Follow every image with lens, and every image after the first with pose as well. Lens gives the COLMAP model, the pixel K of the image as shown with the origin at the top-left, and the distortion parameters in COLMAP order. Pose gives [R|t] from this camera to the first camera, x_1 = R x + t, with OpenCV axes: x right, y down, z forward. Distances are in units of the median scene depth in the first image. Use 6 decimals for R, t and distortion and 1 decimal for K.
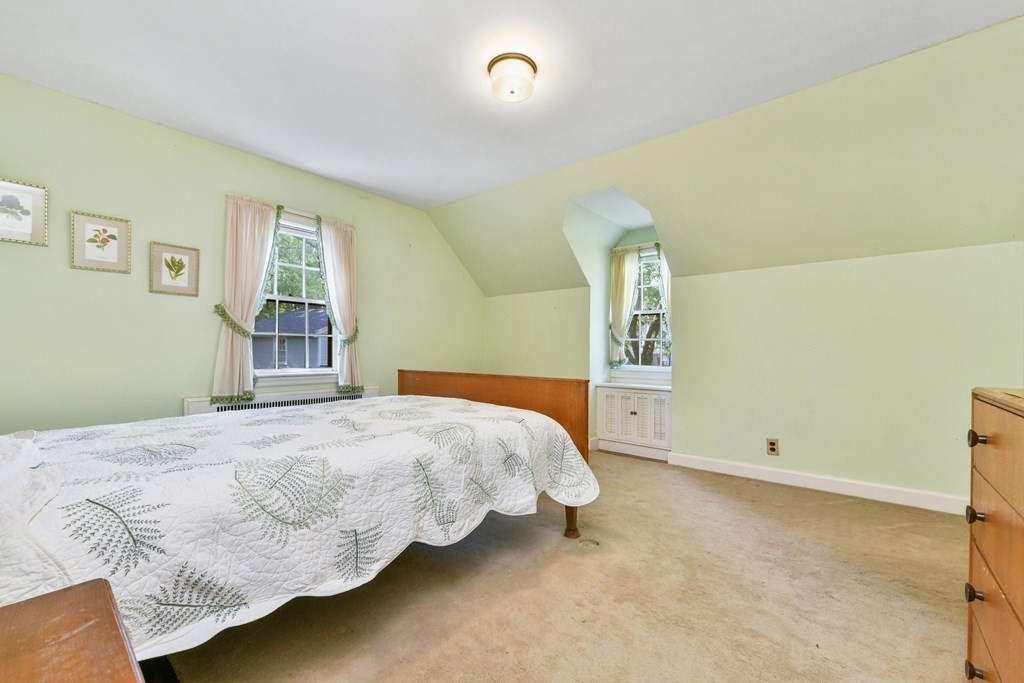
lens RADIAL K [[402.7, 0, 520.7], [0, 402.7, 341.6], [0, 0, 1]] dist [-0.005843, -0.000060]
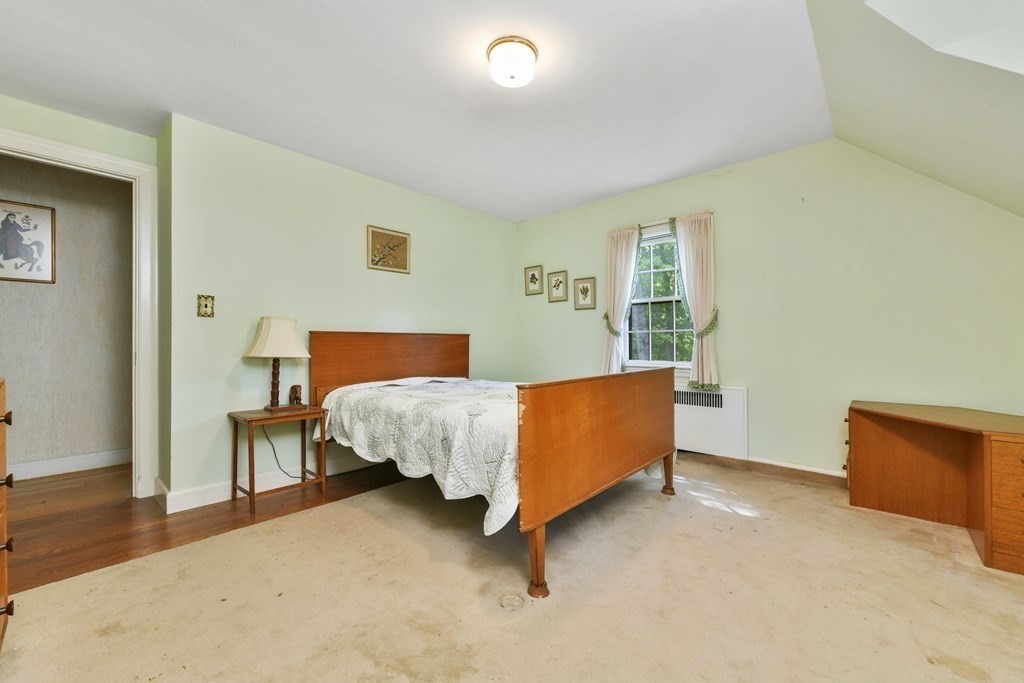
lens RADIAL K [[402.7, 0, 520.7], [0, 402.7, 341.6], [0, 0, 1]] dist [-0.005843, -0.000060]
pose [[-0.031281, -0.008052, -0.999478, 0.709753], [0.025150, 0.999645, -0.008840, 0.014188], [0.999194, -0.025413, -0.031067, 0.797154]]
